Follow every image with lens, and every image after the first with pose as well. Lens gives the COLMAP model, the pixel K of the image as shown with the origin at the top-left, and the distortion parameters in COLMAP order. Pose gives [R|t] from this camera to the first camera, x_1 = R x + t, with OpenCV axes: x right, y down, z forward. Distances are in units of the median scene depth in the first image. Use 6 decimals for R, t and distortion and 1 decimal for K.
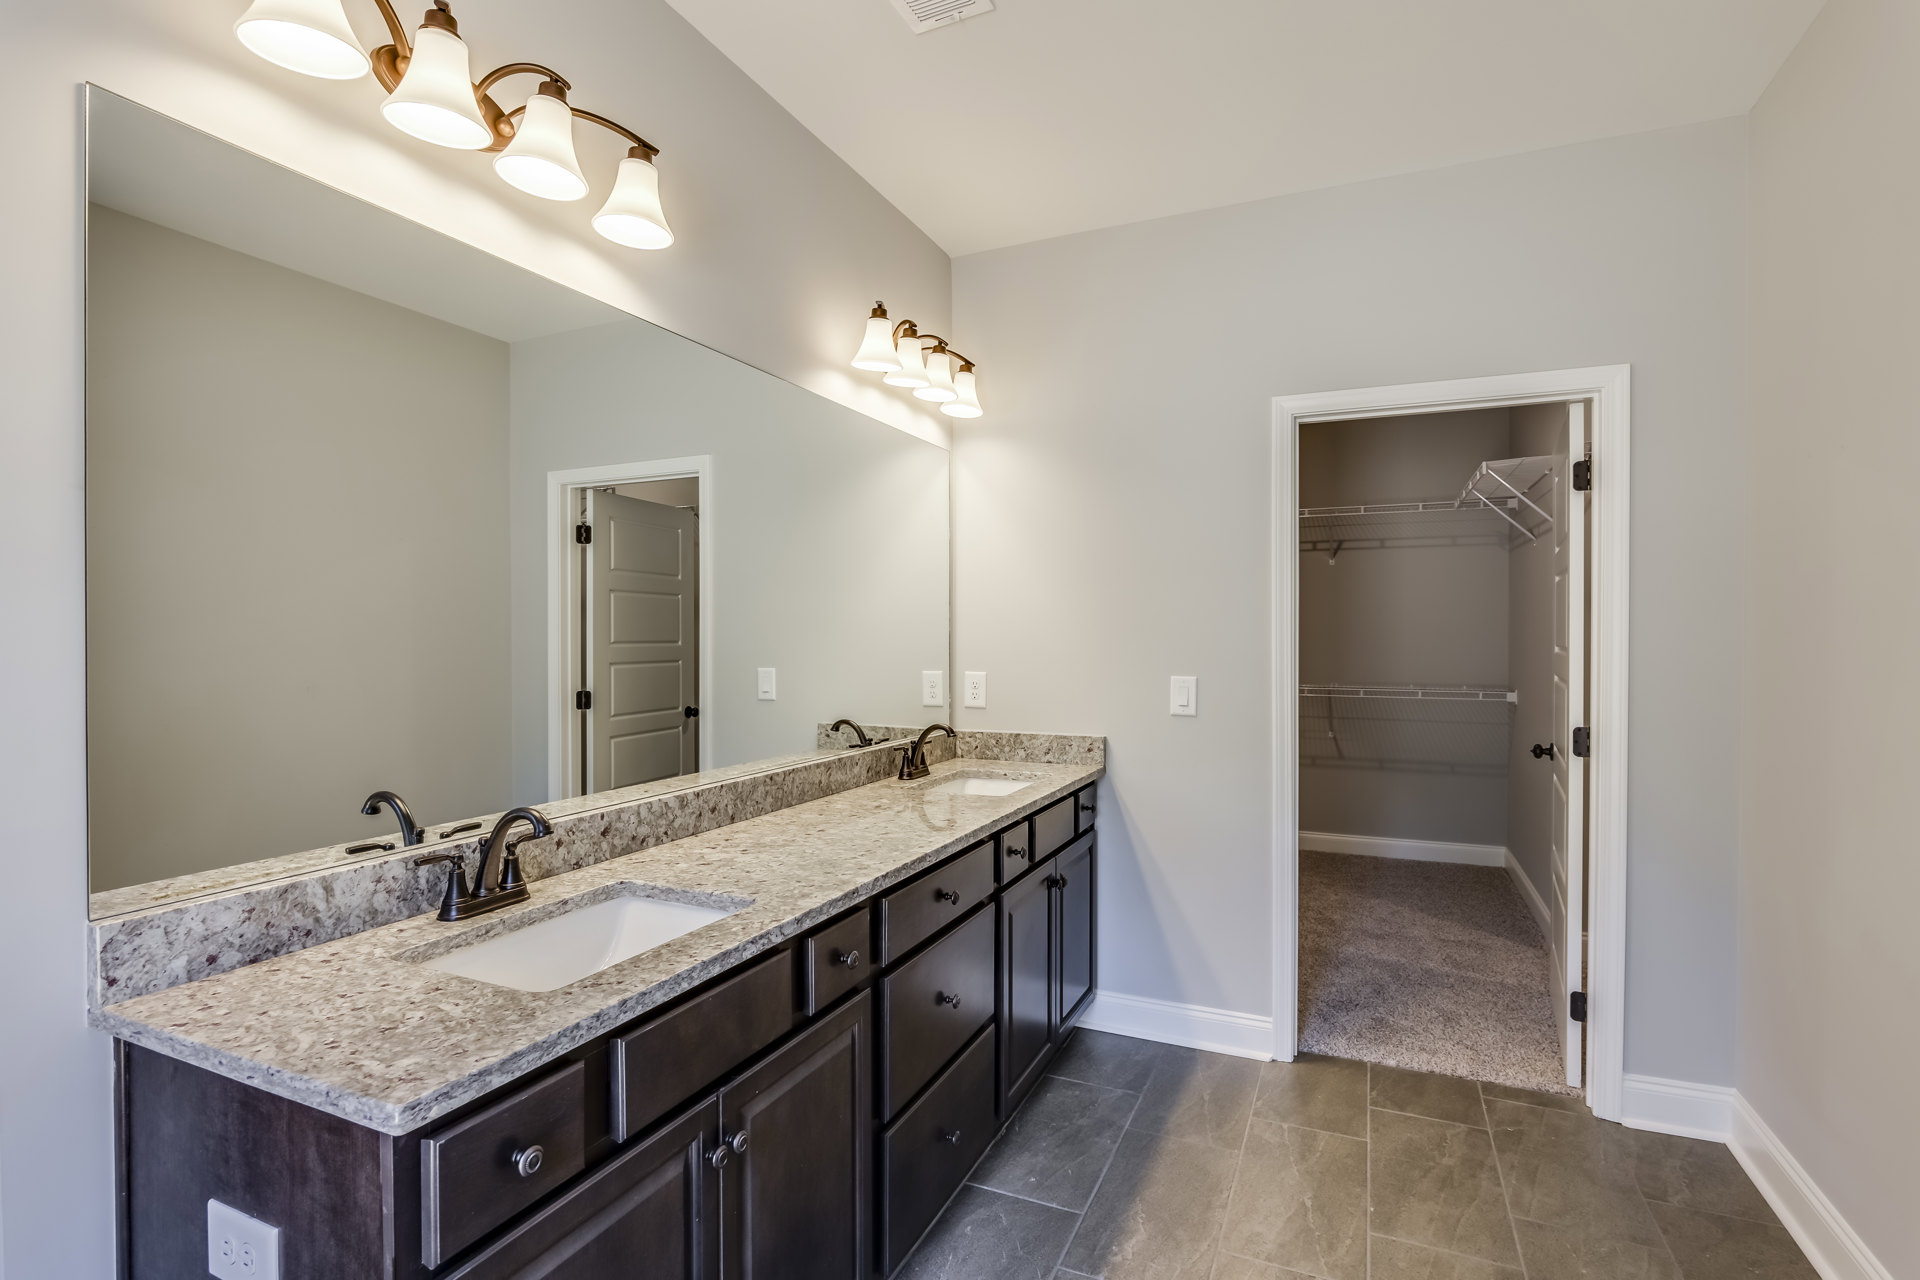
lens RADIAL K [[909.4, 0, 960.0], [0, 909.4, 639.7], [0, 0, 1]] dist [-0.012254, 0.000619]
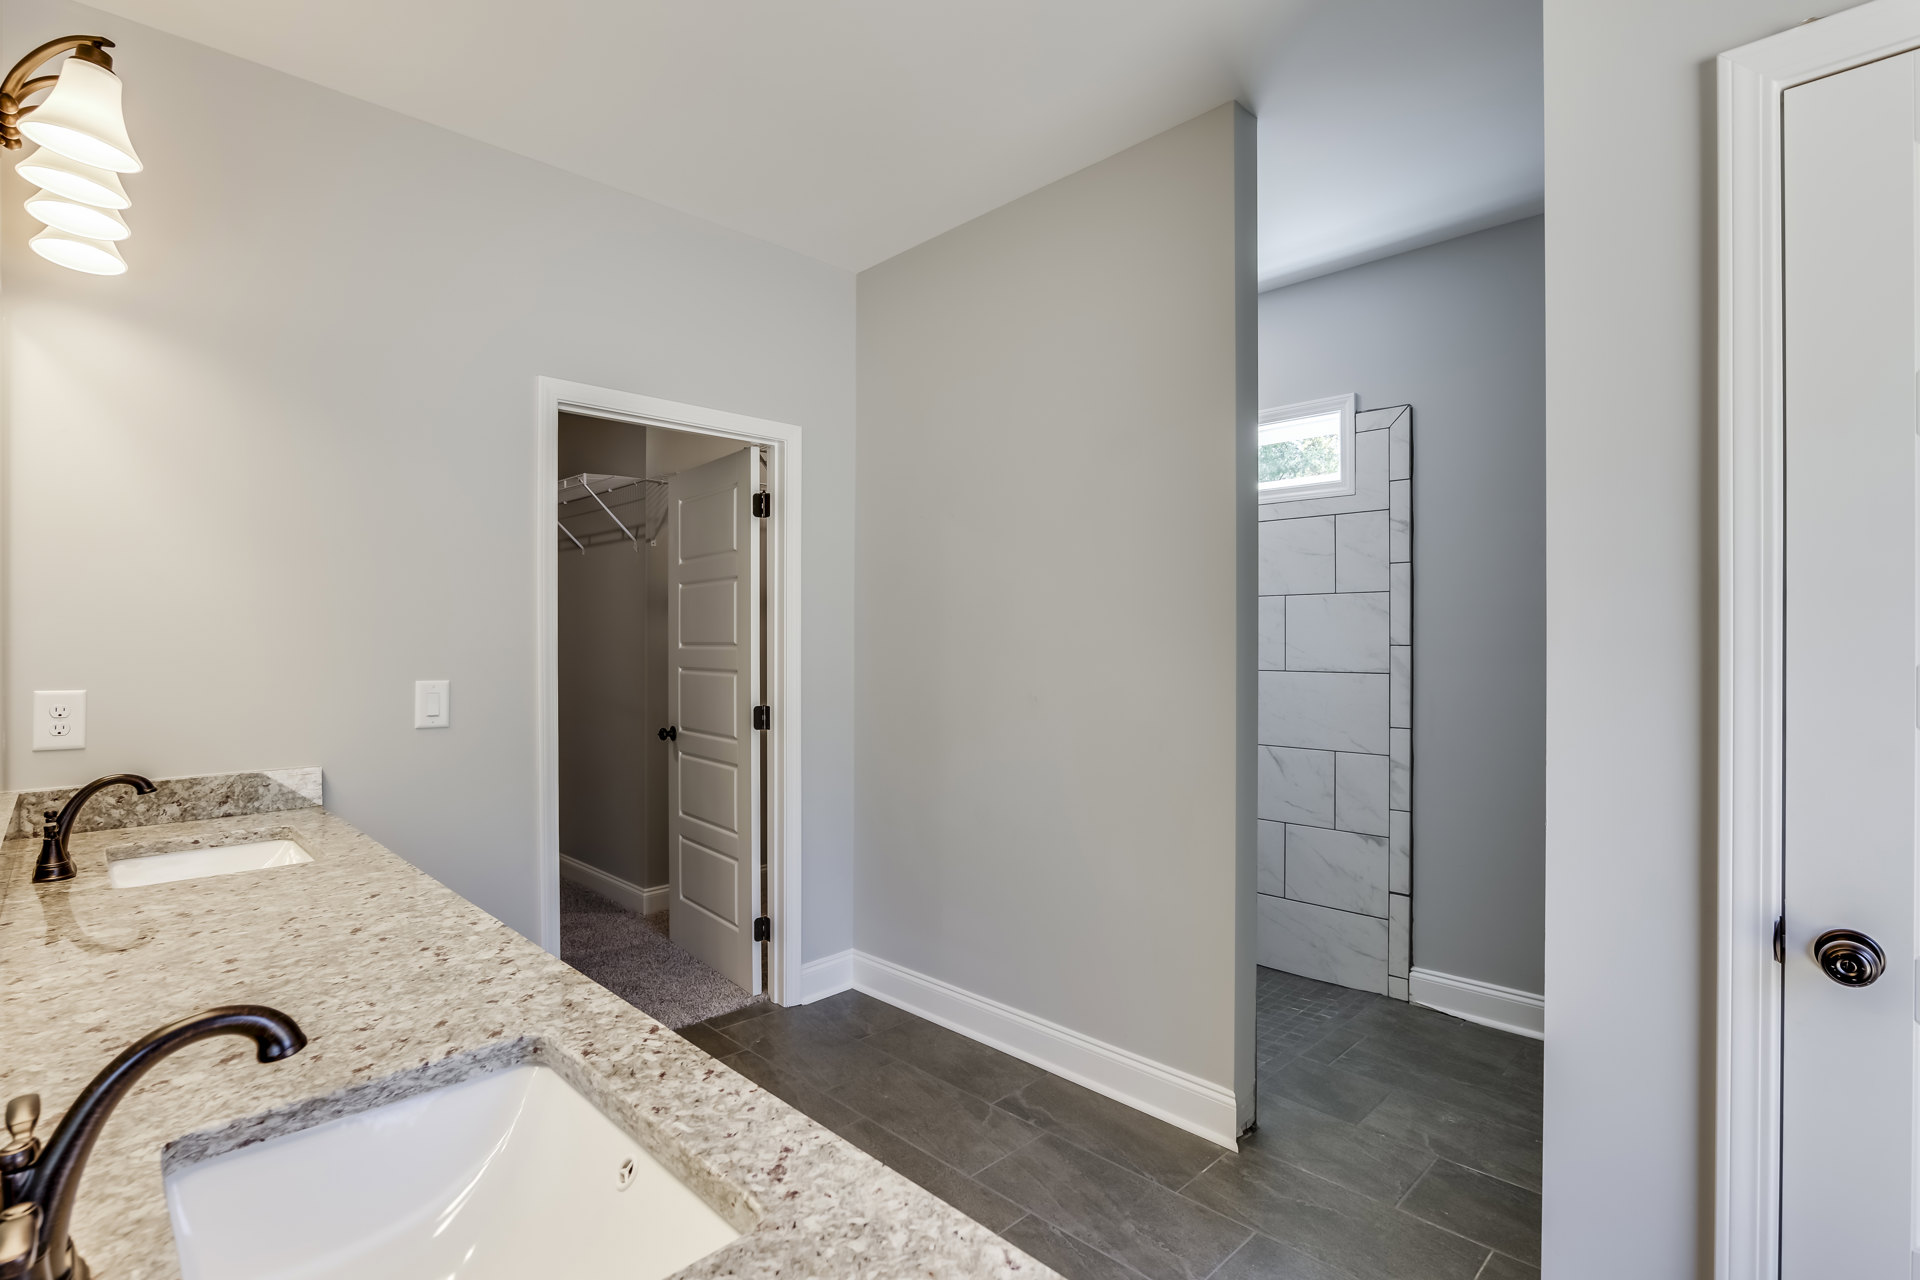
lens RADIAL K [[909.4, 0, 968.4], [0, 909.4, 641.9], [0, 0, 1]] dist [-0.012254, 0.000619]
pose [[0.368559, -0.003812, 0.929597, -0.522765], [0.007459, 0.999972, 0.001143, 0.011756], [-0.929575, 0.006513, 0.368577, 0.365831]]
